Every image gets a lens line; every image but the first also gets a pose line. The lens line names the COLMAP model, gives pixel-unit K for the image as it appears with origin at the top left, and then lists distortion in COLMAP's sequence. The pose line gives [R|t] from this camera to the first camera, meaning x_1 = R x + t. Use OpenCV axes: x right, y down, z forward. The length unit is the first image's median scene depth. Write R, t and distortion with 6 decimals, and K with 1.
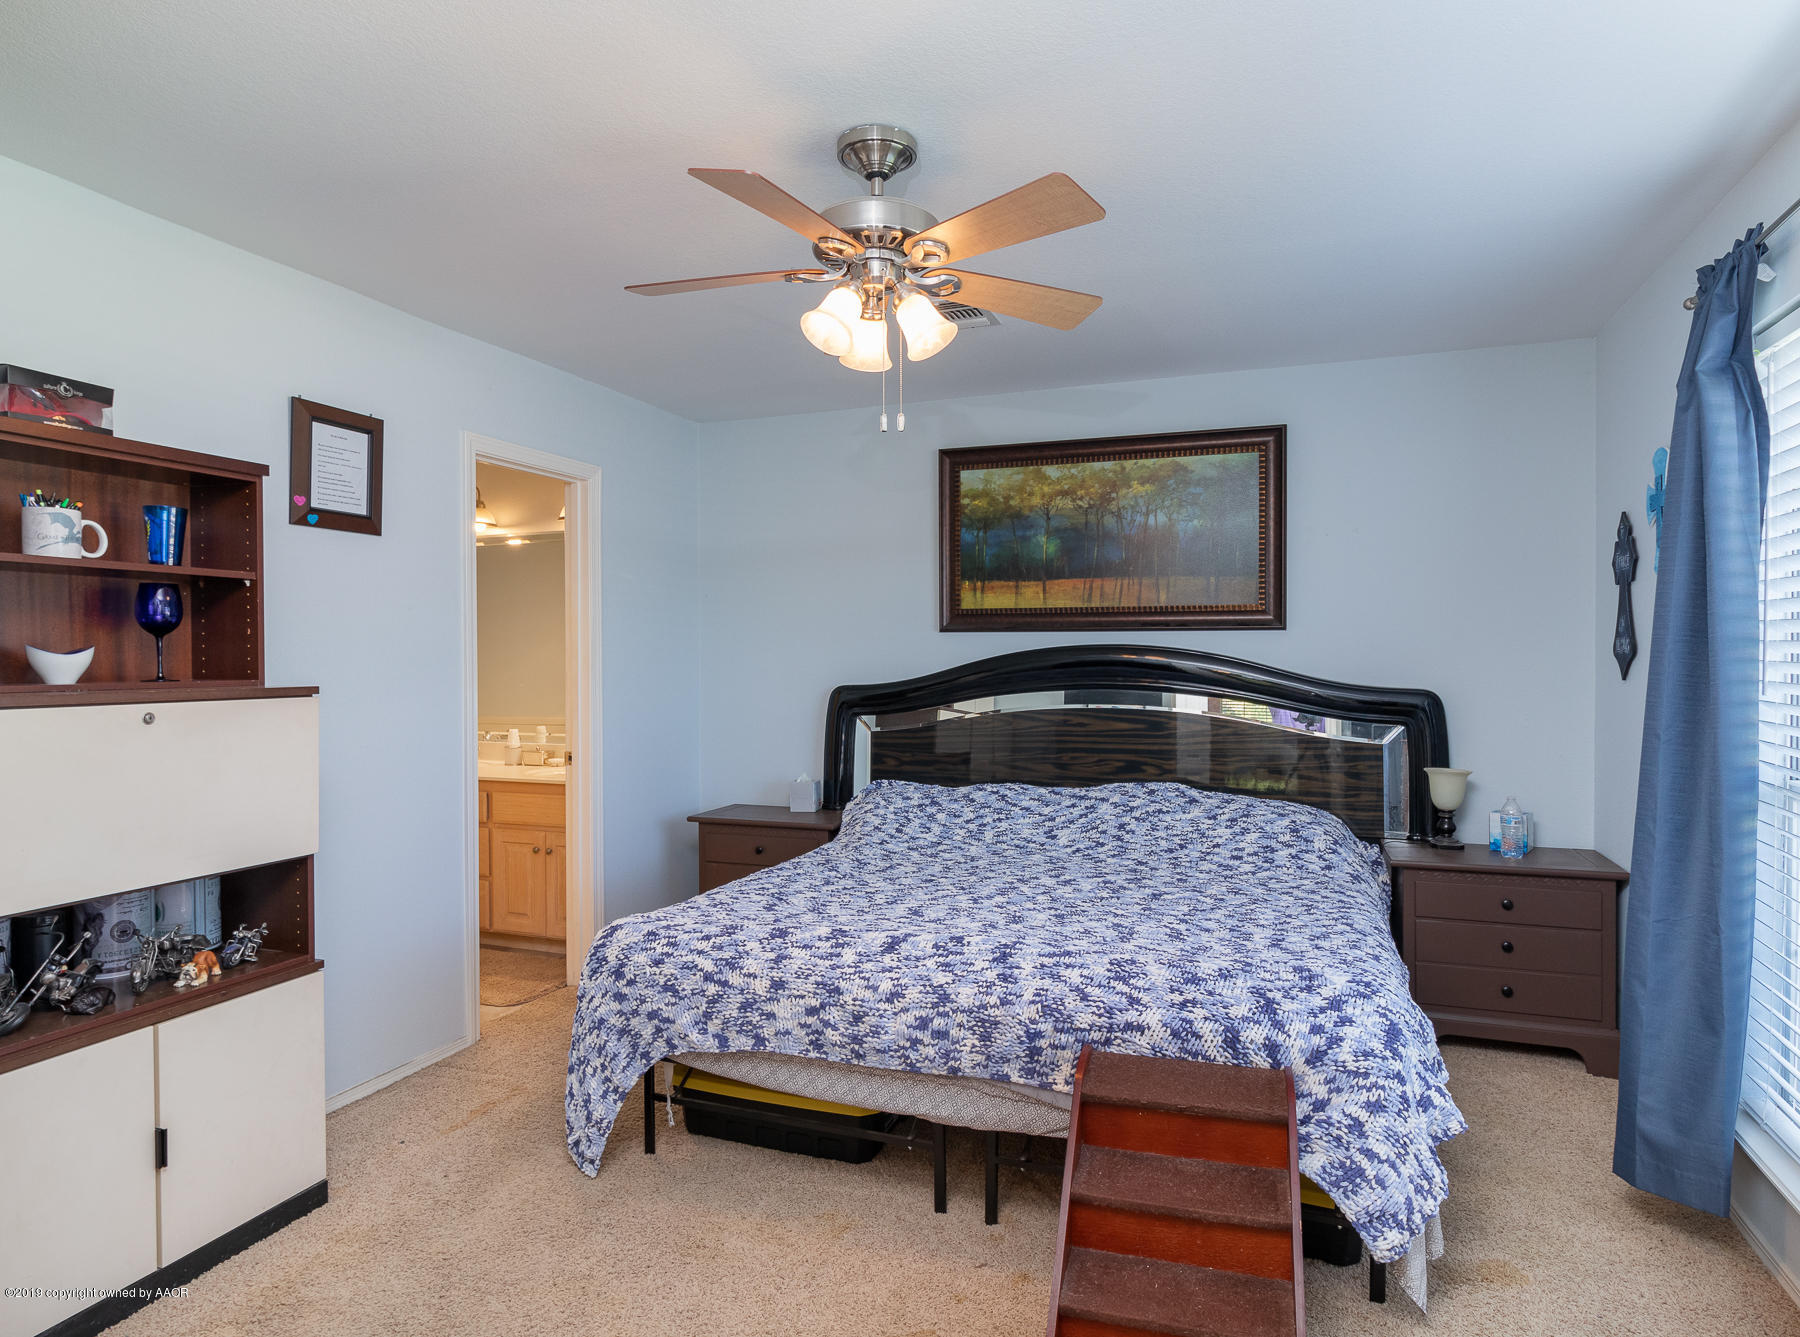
lens RADIAL K [[1012.1, 0, 904.3], [0, 1012.1, 660.4], [0, 0, 1]] dist [0.002093, -0.003276]
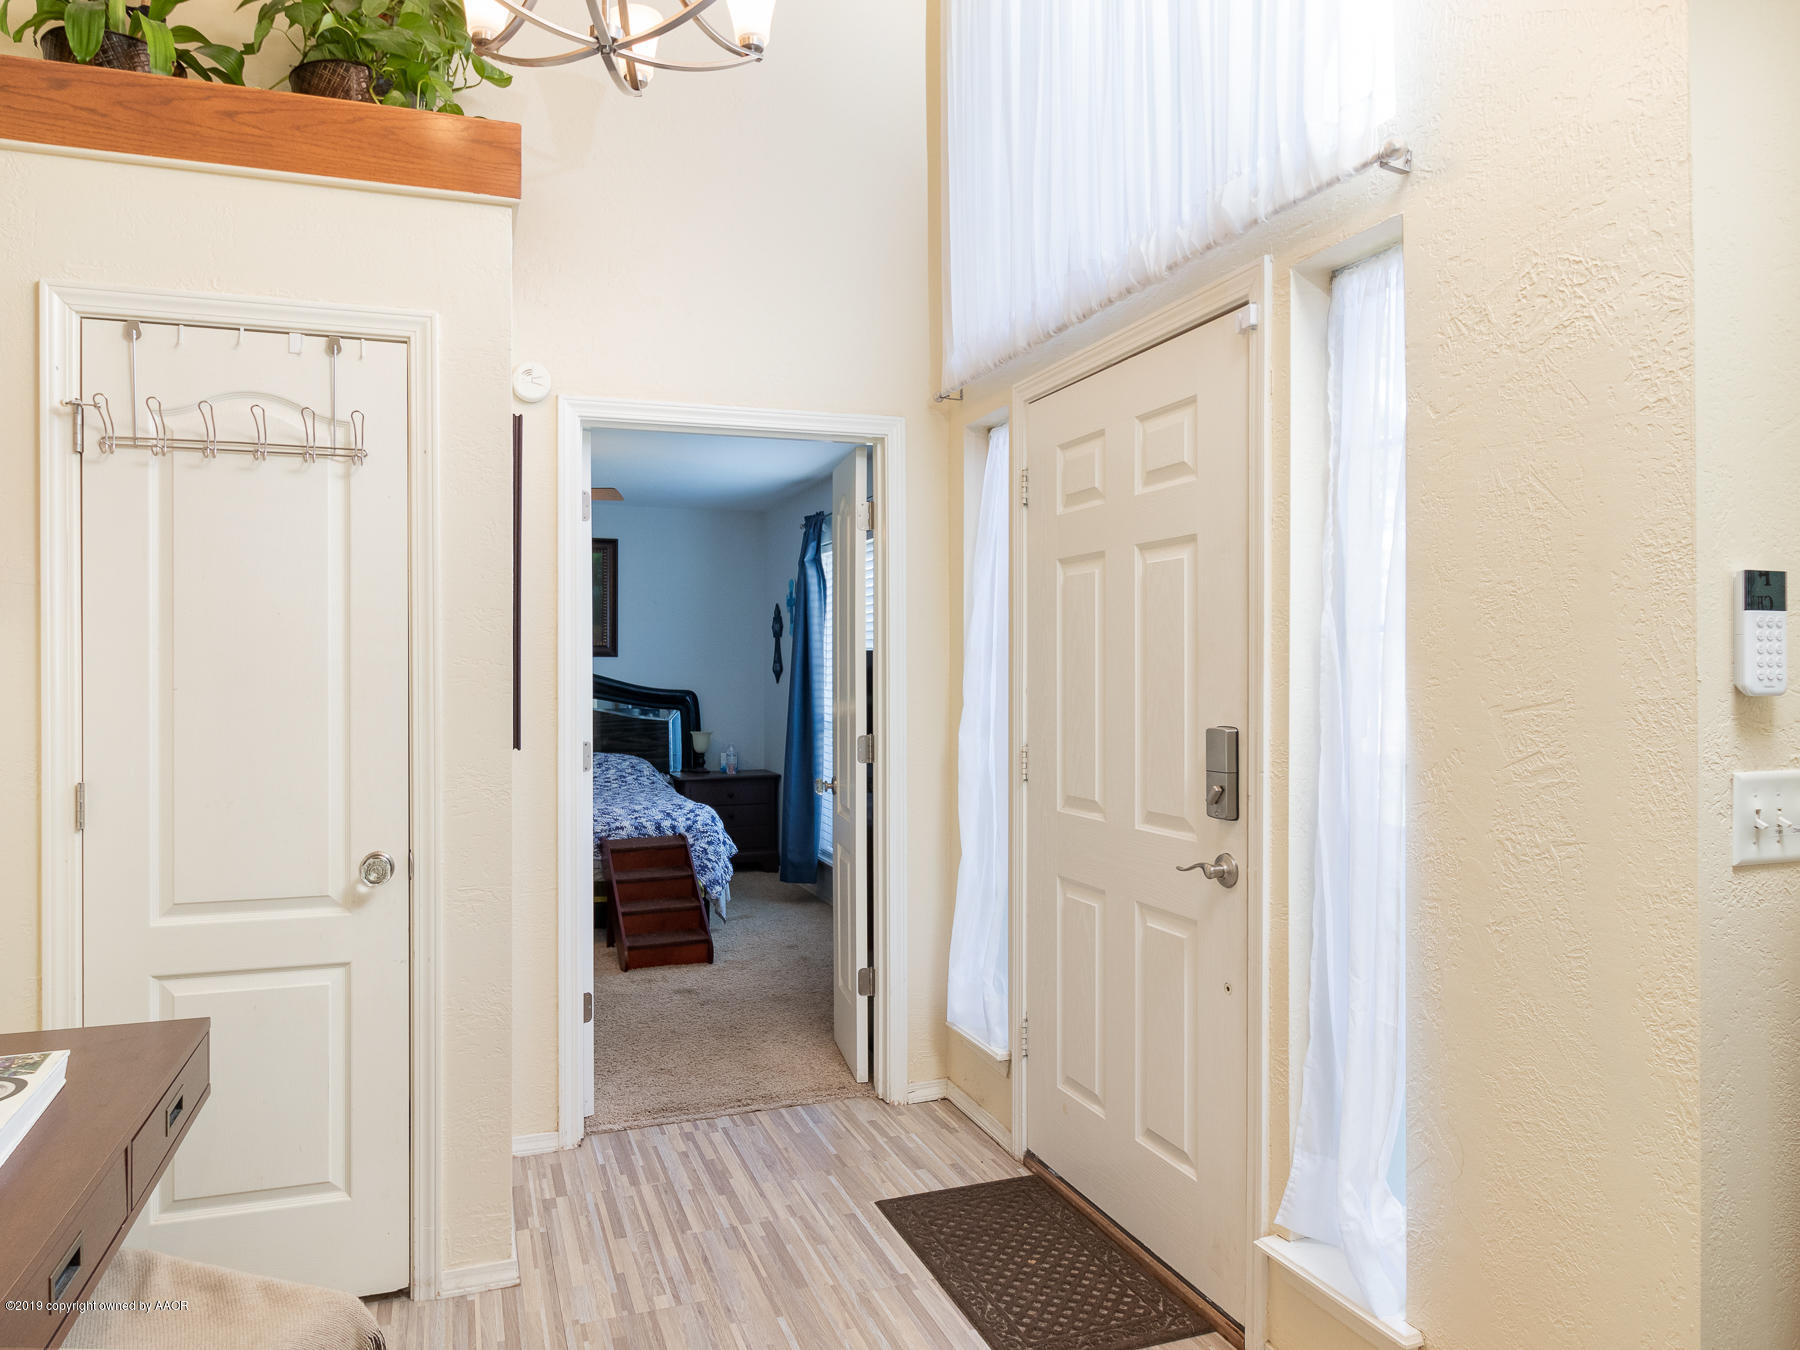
lens RADIAL K [[1146.6, 0, 900.4], [0, 1146.6, 677.9], [0, 0, 1]] dist [0.002193, -0.001806]
pose [[0.730169, -0.003941, 0.683255, -1.056984], [0.005359, 0.999986, 0.000041, 0.013735], [-0.683245, 0.003632, 0.730180, -1.324686]]
